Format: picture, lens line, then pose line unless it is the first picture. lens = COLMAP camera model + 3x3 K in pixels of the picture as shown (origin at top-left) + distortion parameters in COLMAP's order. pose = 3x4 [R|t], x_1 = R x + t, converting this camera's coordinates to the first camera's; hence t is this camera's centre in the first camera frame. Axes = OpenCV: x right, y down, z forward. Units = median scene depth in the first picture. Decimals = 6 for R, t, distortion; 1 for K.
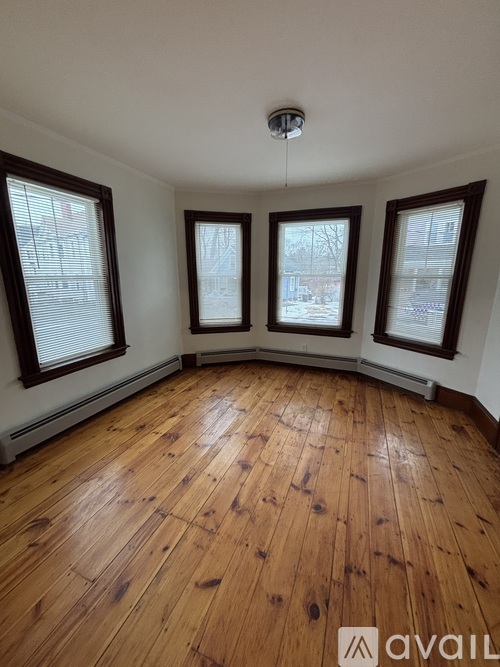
lens RADIAL K [[269.5, 0, 250.6], [0, 269.5, 336.7], [0, 0, 1]] dist [-0.002908, 0.001602]
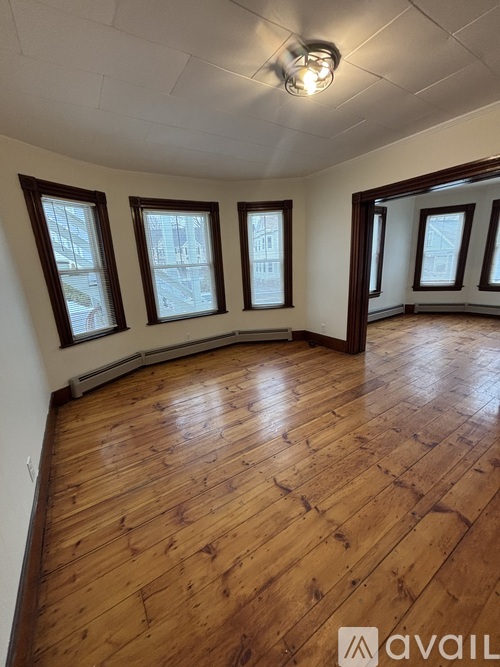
lens RADIAL K [[269.5, 0, 251.2], [0, 269.5, 333.8], [0, 0, 1]] dist [-0.002908, 0.001602]
pose [[0.818412, 0.107311, -0.564523, -0.084208], [-0.079018, 0.994092, 0.074413, 0.188803], [0.569173, -0.016293, 0.822056, -0.764348]]
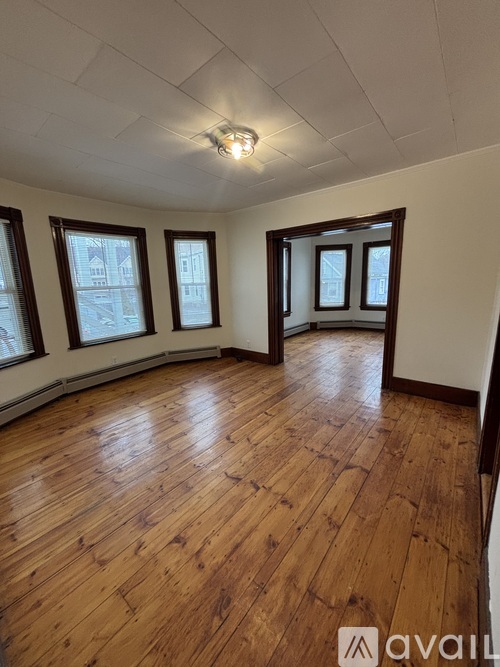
lens RADIAL K [[269.5, 0, 252.3], [0, 269.5, 334.3], [0, 0, 1]] dist [-0.002908, 0.001602]
pose [[0.955627, 0.026546, -0.293379, -0.087279], [-0.035030, 0.999105, -0.023702, 0.204166], [0.292488, 0.032927, 0.955702, -0.848505]]
